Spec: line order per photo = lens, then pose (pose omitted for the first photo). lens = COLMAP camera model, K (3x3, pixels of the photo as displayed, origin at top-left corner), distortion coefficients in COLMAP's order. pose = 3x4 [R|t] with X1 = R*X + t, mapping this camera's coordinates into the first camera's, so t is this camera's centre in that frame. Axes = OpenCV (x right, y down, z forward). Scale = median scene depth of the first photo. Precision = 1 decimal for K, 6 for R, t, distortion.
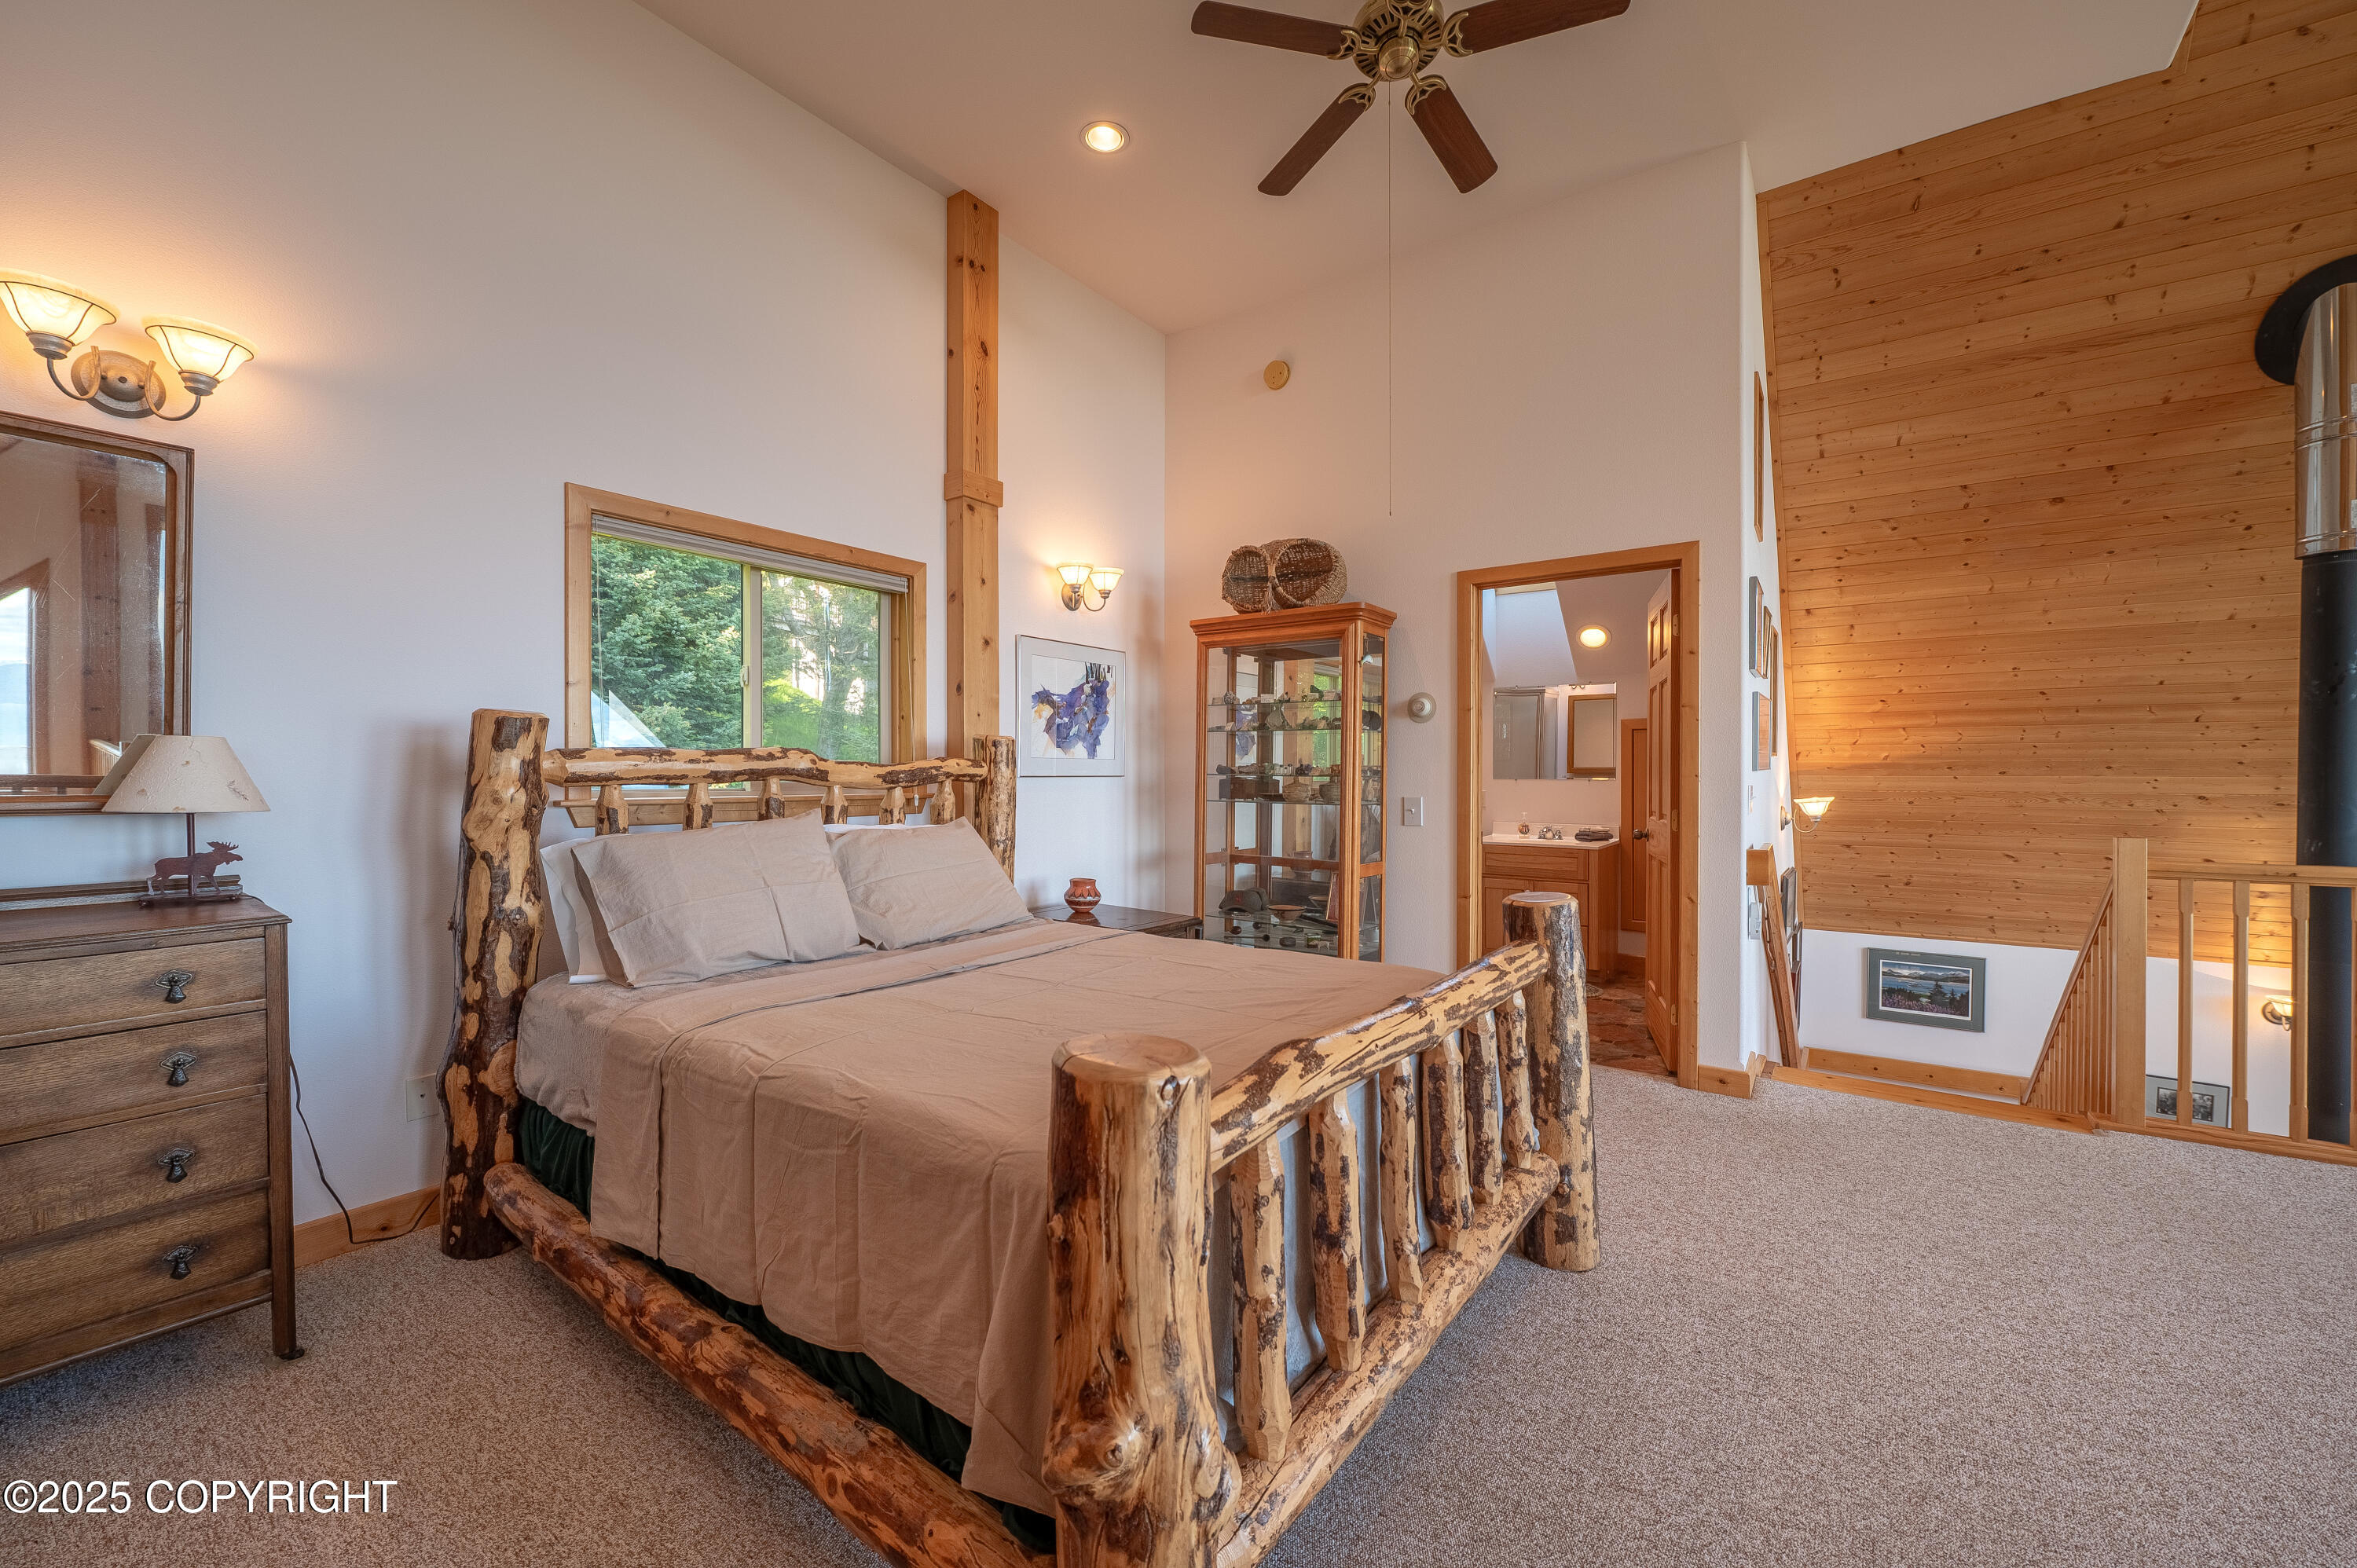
lens RADIAL K [[934.9, 0, 1174.8], [0, 934.9, 779.6], [0, 0, 1]] dist [-0.007227, -0.000464]
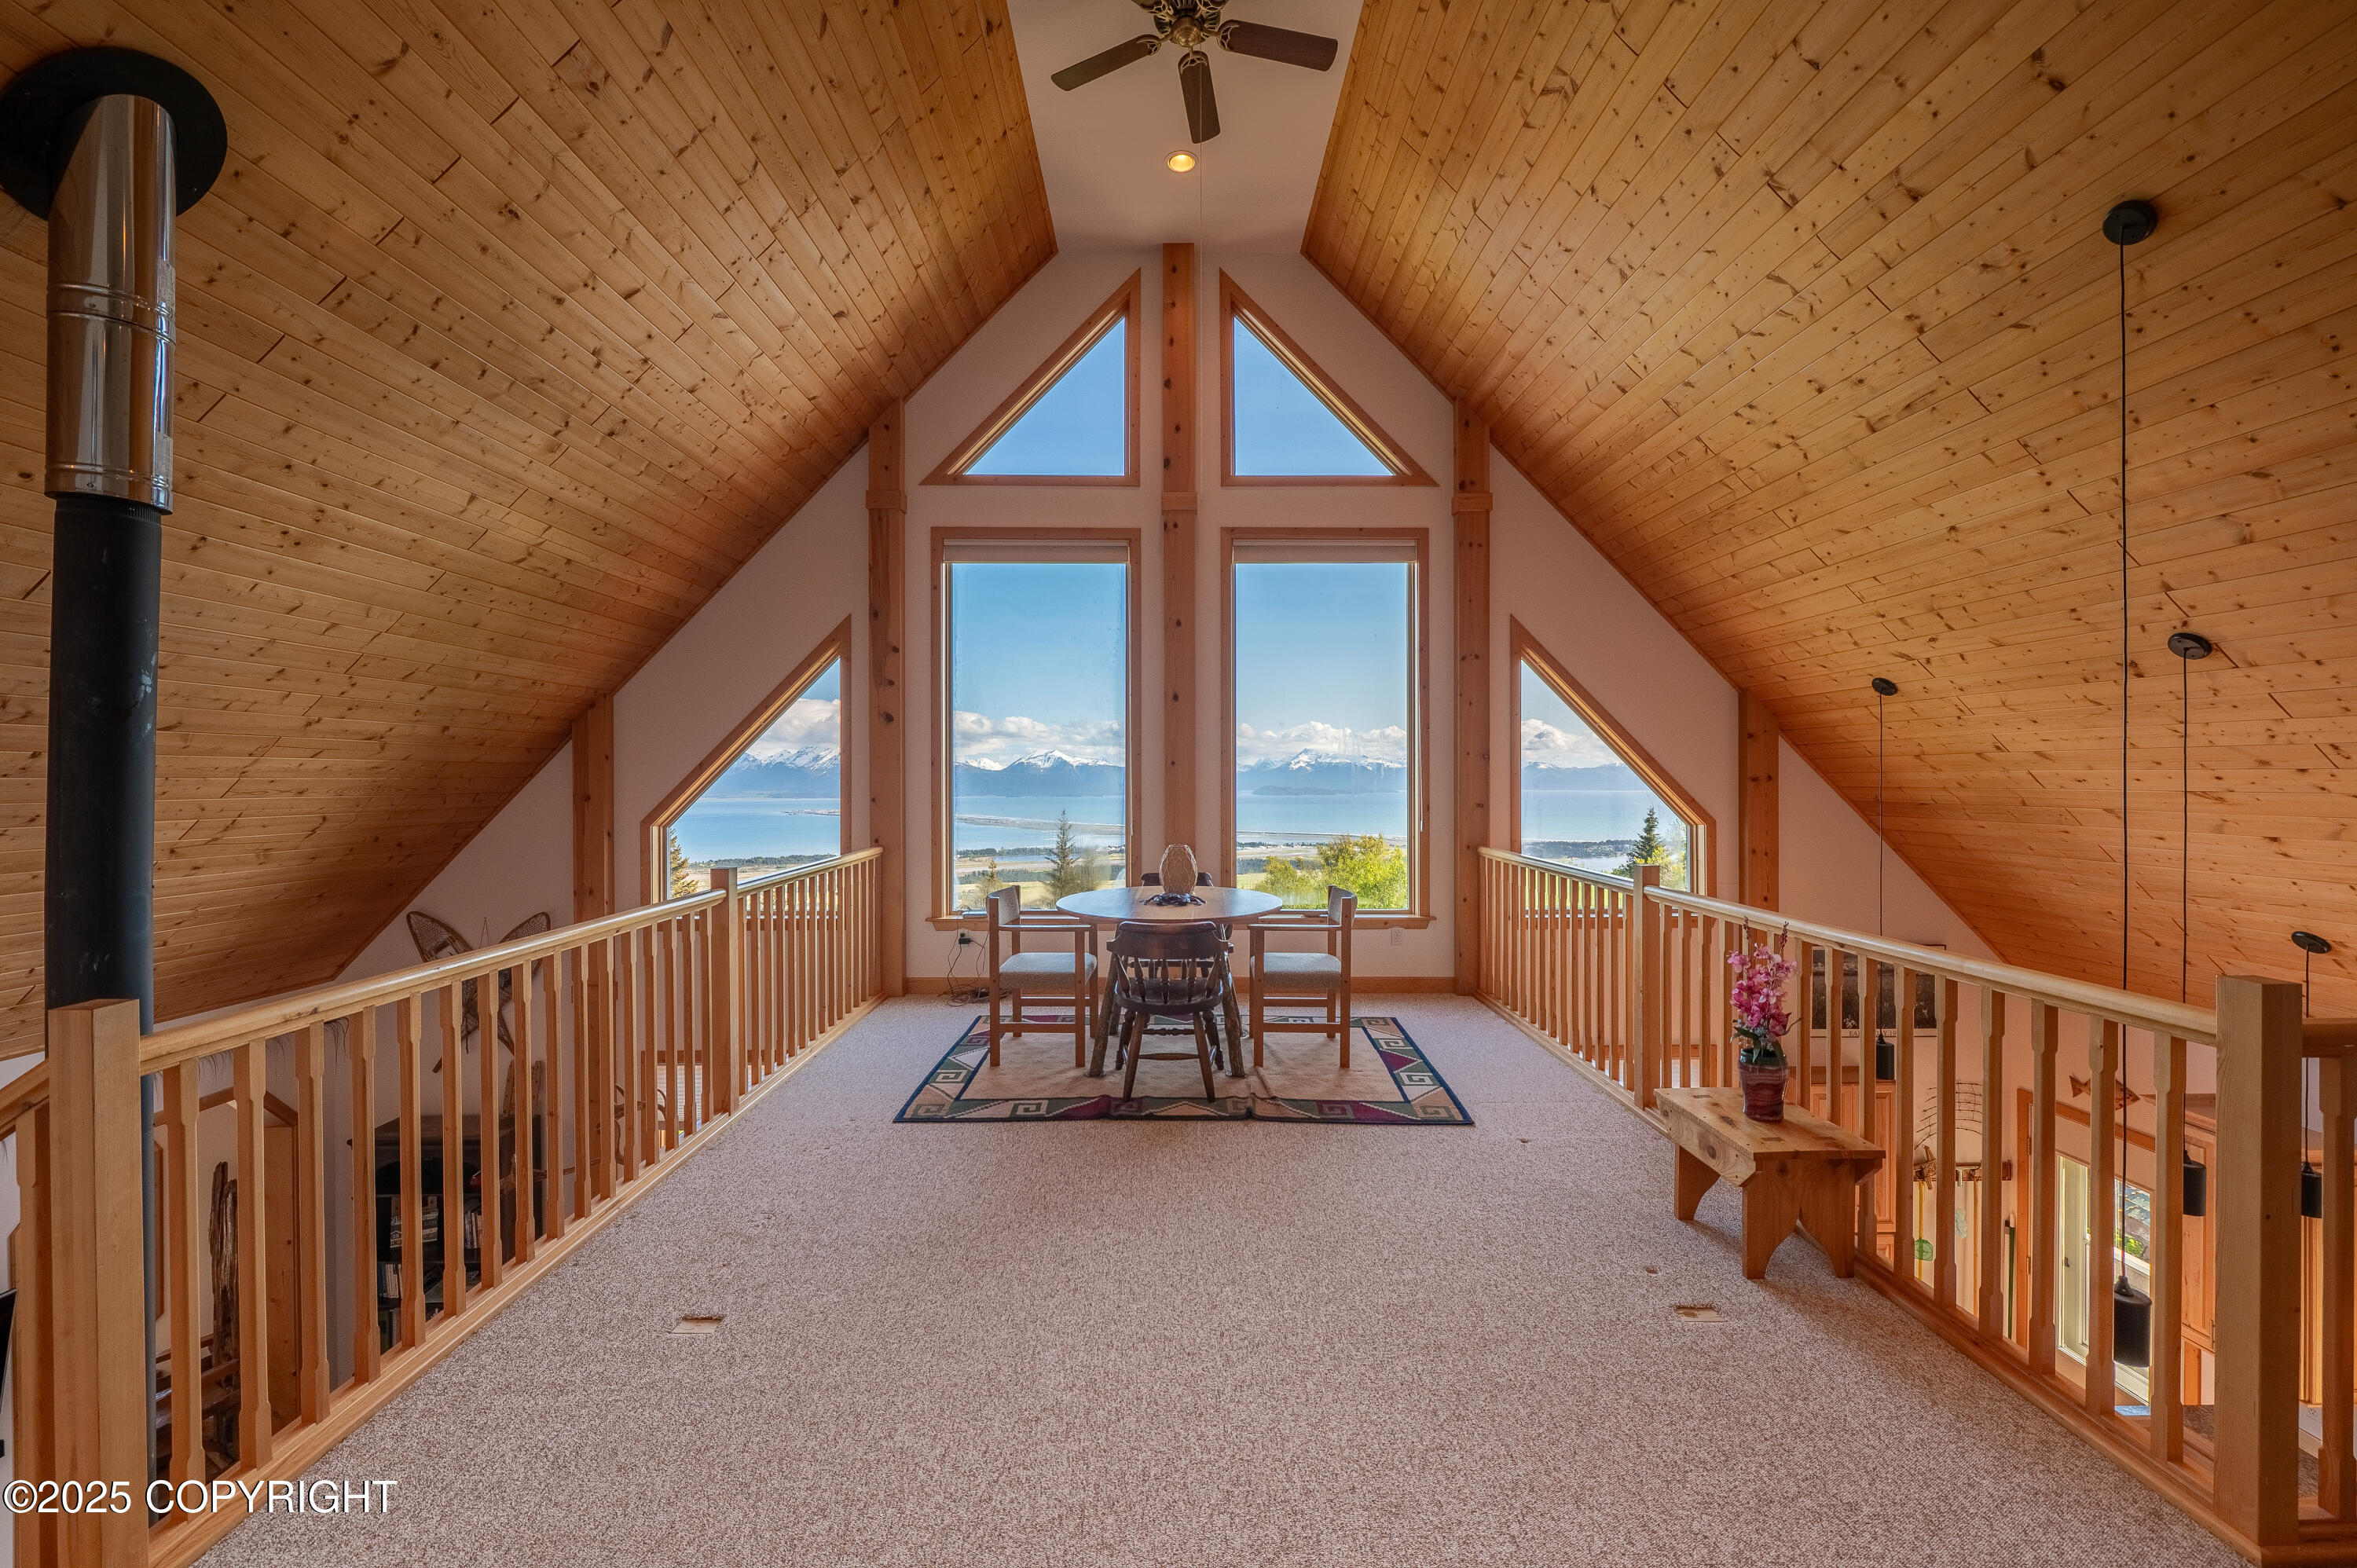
lens RADIAL K [[938.0, 0, 1175.3], [0, 938.0, 775.4], [0, 0, 1]] dist [-0.007130, -0.000328]
pose [[-0.601218, 0.003381, 0.799078, 0.236470], [0.006856, 0.999976, 0.000928, -0.039612], [-0.799056, 0.006037, -0.601226, 0.639134]]
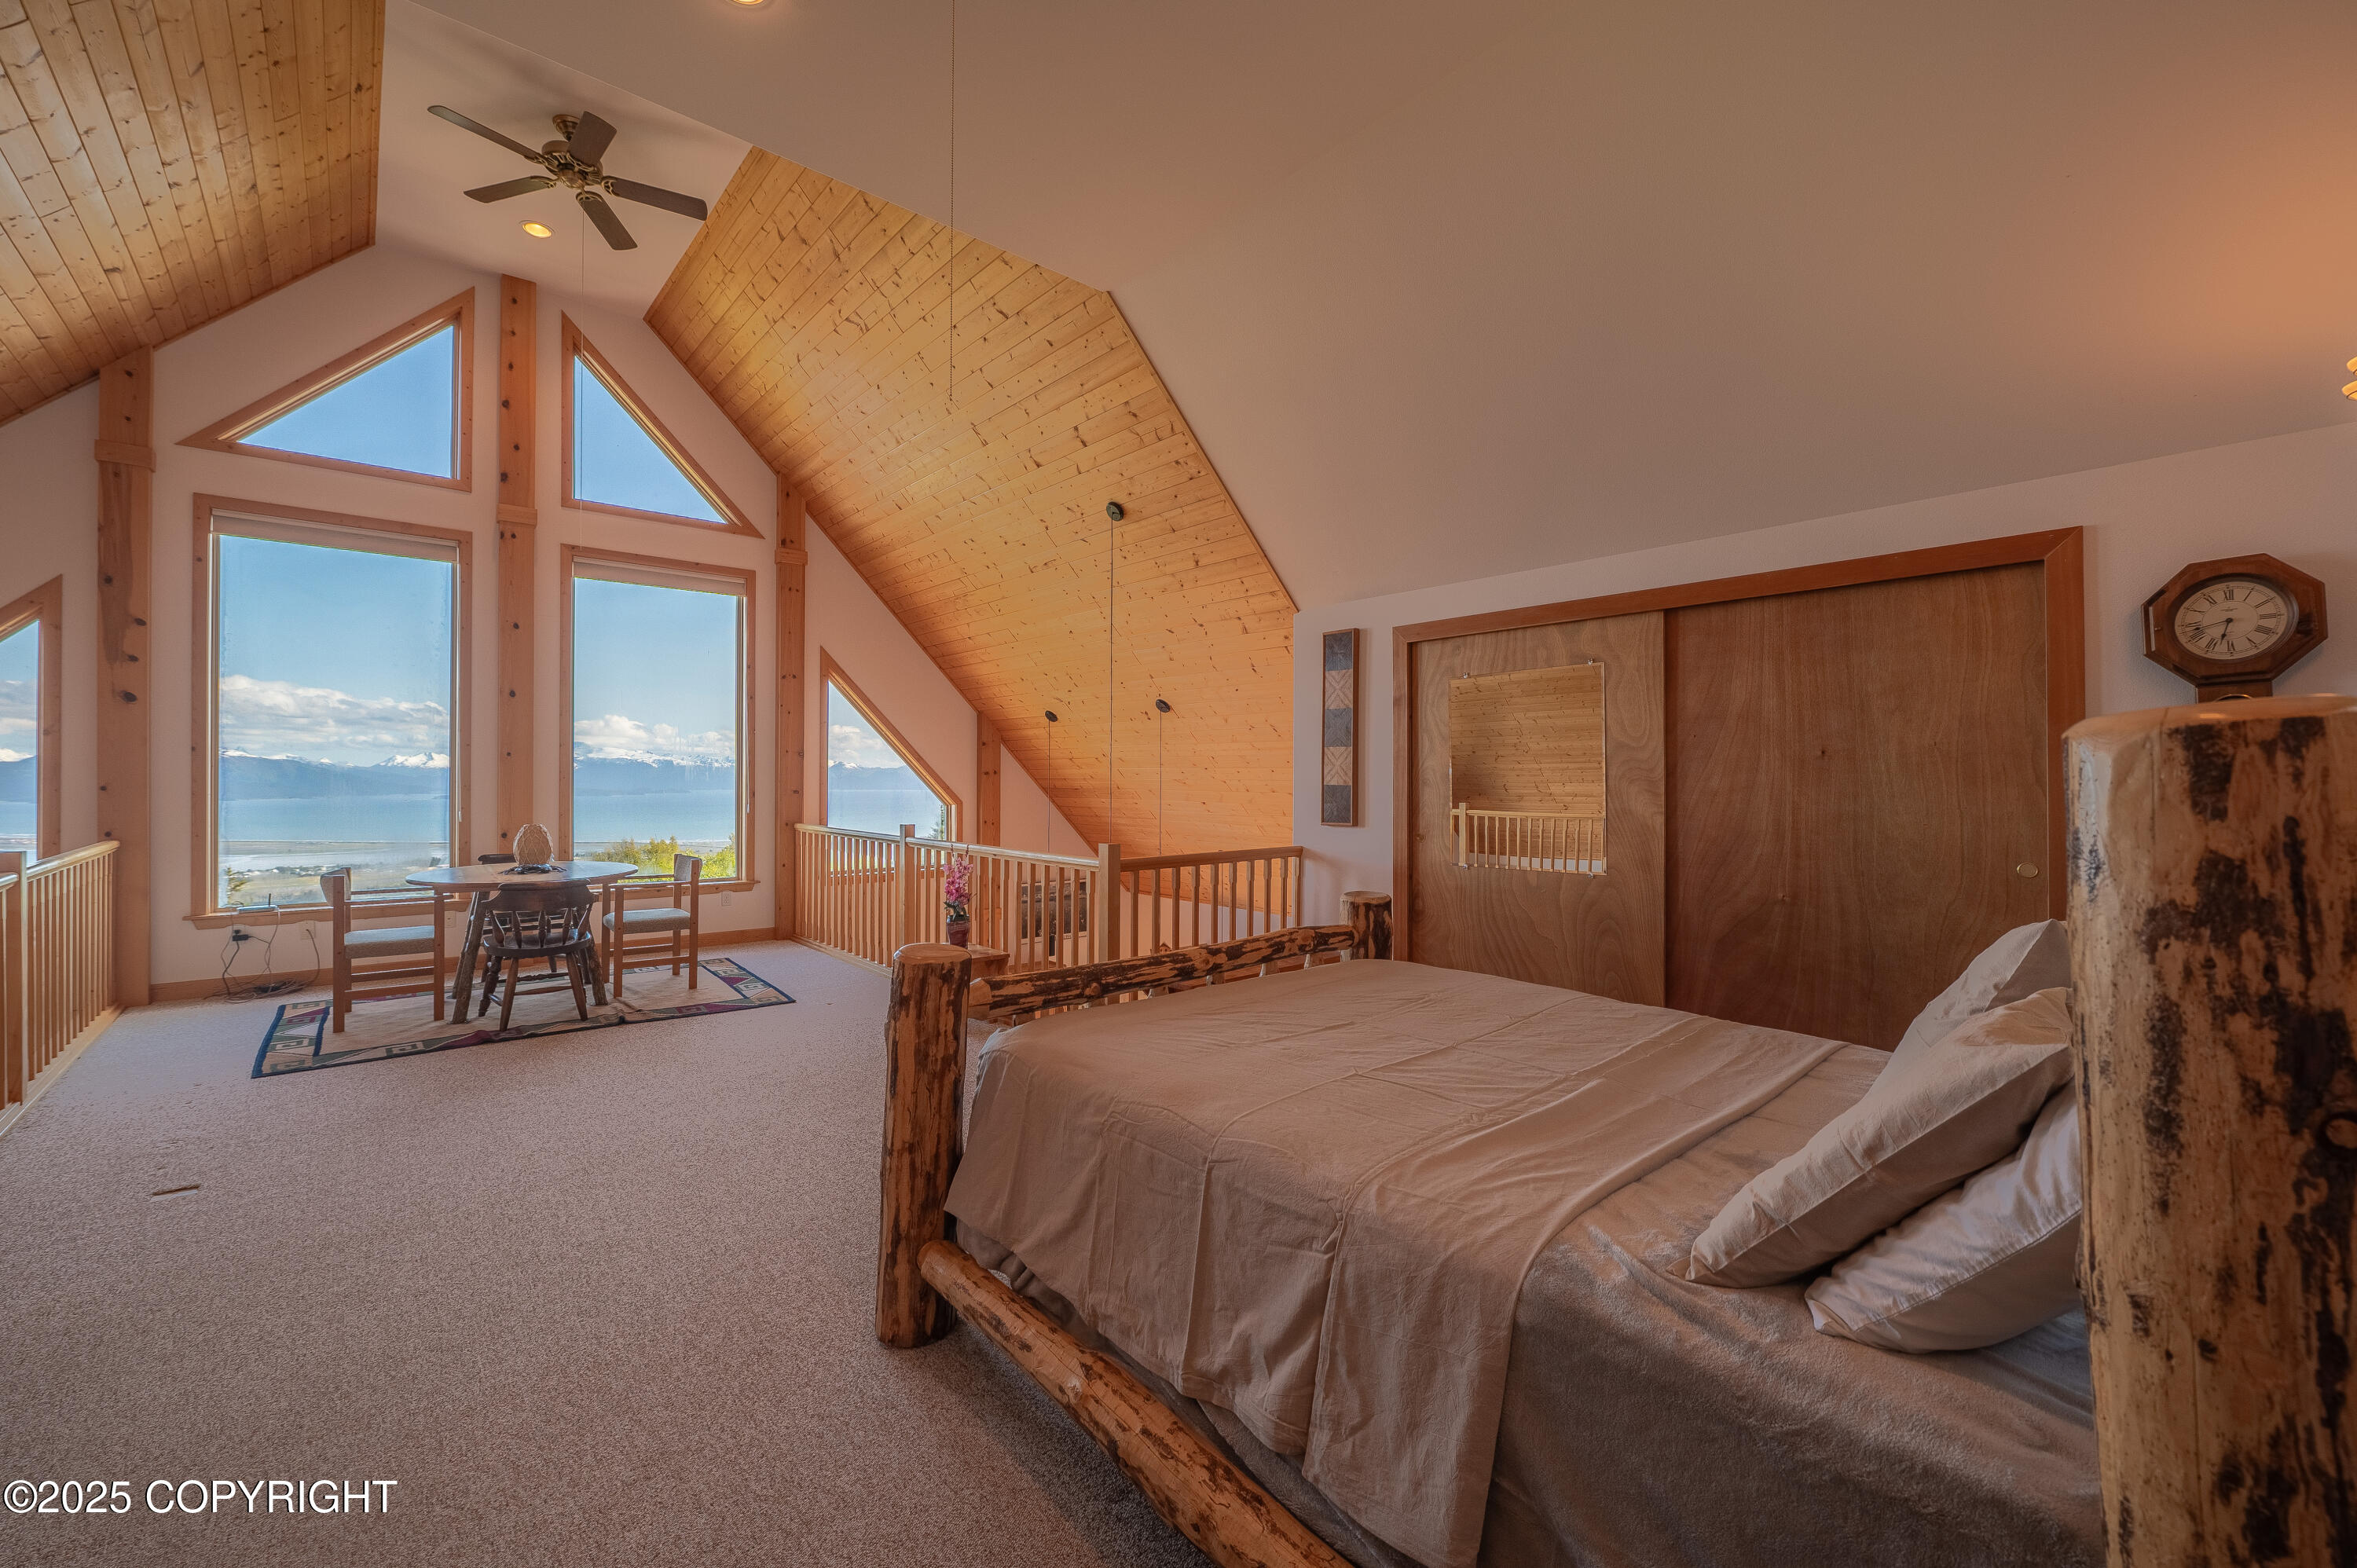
lens RADIAL K [[947.5, 0, 1178.5], [0, 947.5, 784.0], [0, 0, 1]] dist [-0.008607, -0.000179]
pose [[-0.976741, -0.005215, 0.214361, -0.031594], [-0.002698, 0.999924, 0.012036, -0.029486], [-0.214407, 0.011178, -0.976680, 1.060506]]
